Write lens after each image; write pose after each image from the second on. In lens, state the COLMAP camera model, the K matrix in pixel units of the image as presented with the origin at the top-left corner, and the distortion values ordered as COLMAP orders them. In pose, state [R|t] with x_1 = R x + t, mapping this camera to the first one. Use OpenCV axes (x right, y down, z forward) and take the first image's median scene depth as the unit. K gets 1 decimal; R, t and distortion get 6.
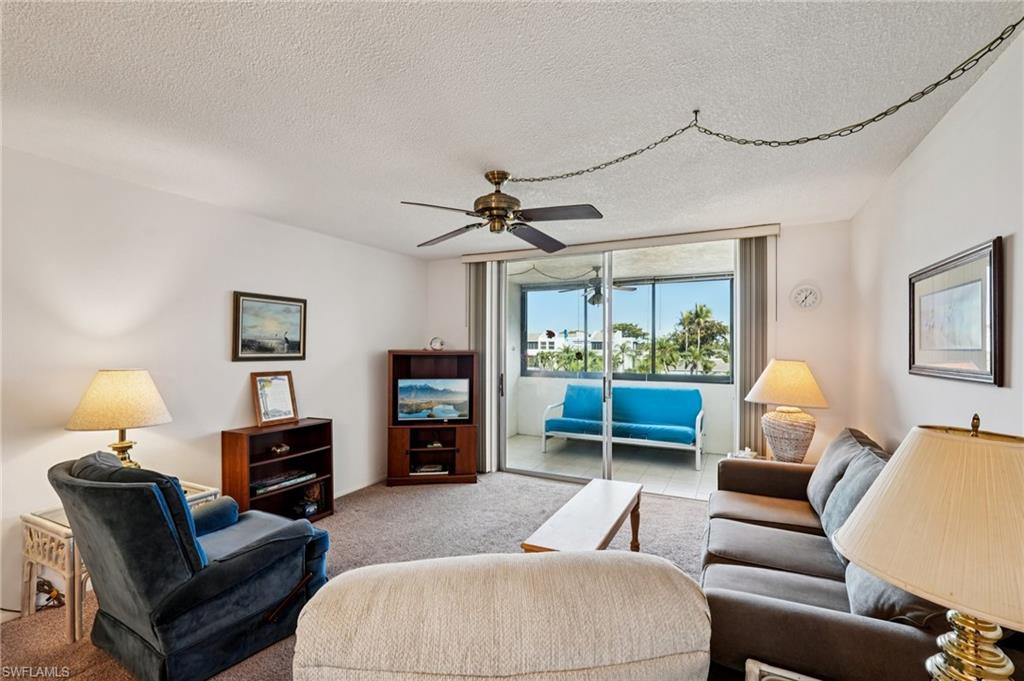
lens RADIAL K [[451.4, 0, 516.6], [0, 451.4, 344.3], [0, 0, 1]] dist [-0.000549, 0.000503]
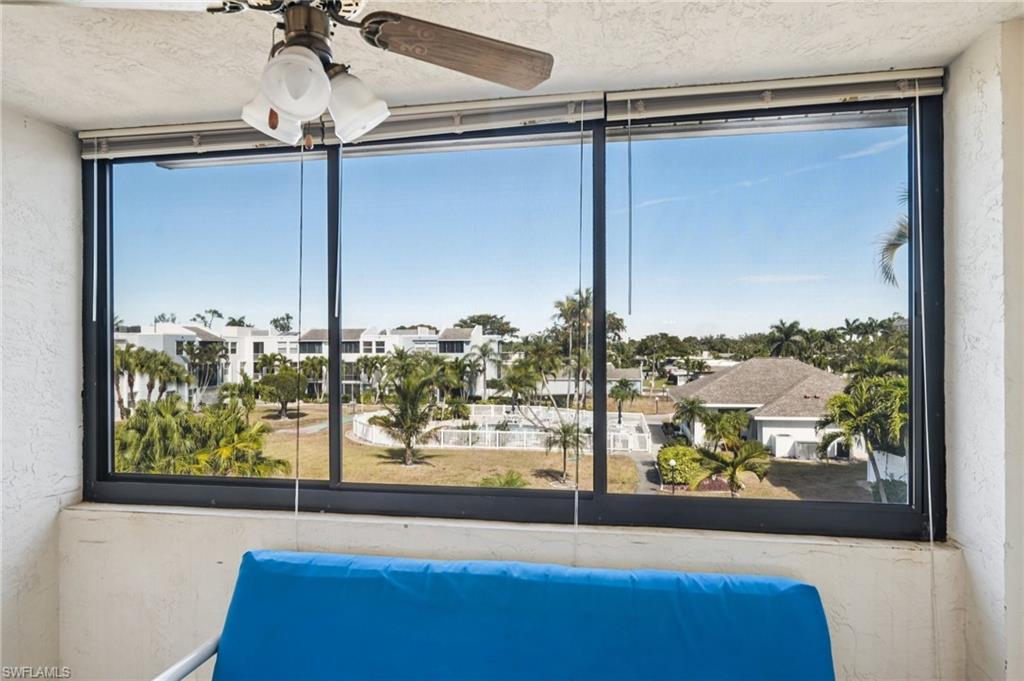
lens RADIAL K [[625.0, 0, 512.6], [0, 625.0, 348.9], [0, 0, 1]] dist [-0.000206, -0.001002]
pose [[0.961998, -0.008560, 0.272924, 0.160601], [0.006444, 0.999942, 0.008648, -0.016059], [-0.272982, -0.006561, 0.961997, 0.661189]]
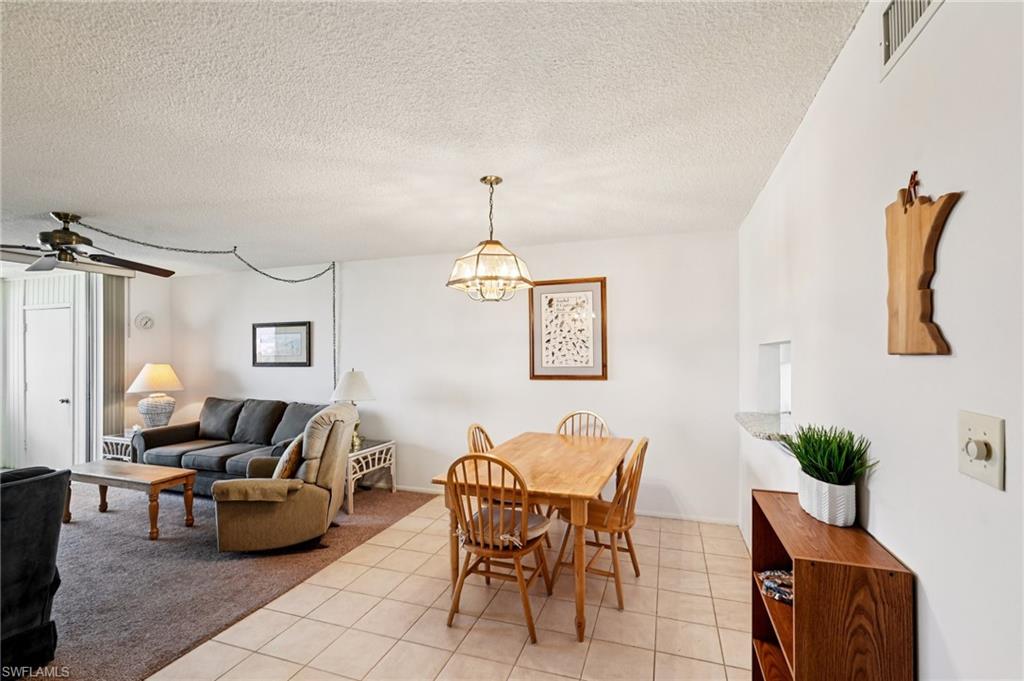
lens RADIAL K [[450.2, 0, 508.9], [0, 450.2, 346.4], [0, 0, 1]] dist [0.000558, 0.000486]
pose [[-0.112770, 0.010446, 0.993566, -0.537645], [0.001441, 0.999945, -0.010350, -0.003090], [-0.993620, 0.000265, -0.112779, -0.019006]]
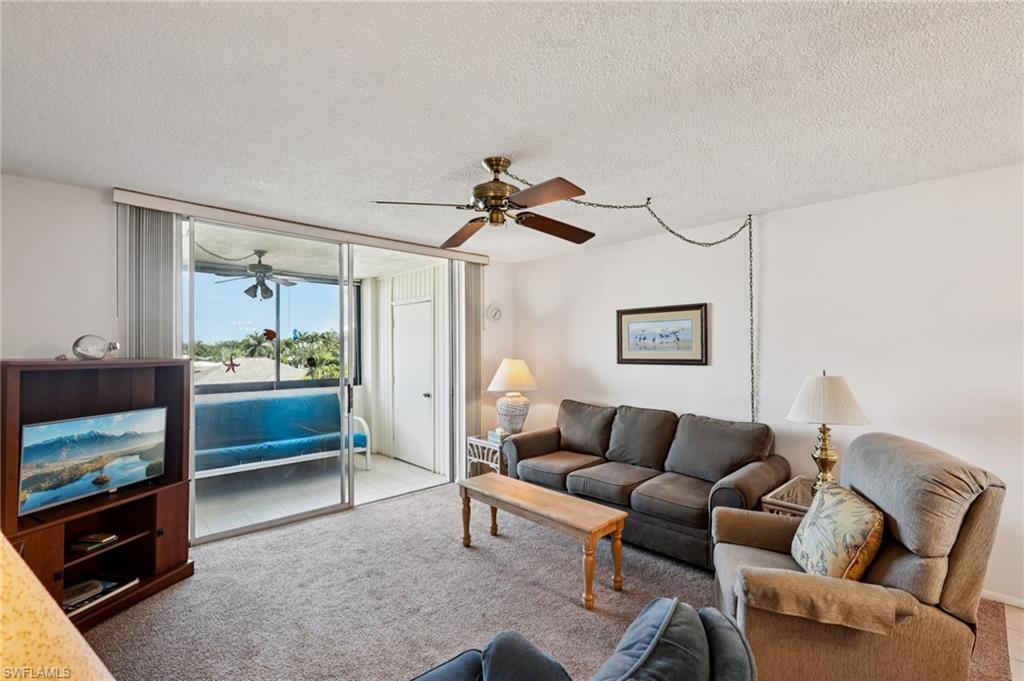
lens RADIAL K [[451.4, 0, 516.6], [0, 451.4, 344.3], [0, 0, 1]] dist [-0.000549, 0.000503]
pose [[0.344784, 0.005217, 0.938667, -0.345293], [0.001848, 0.999979, -0.006237, -0.000441], [-0.938680, 0.003885, 0.344767, 0.251135]]
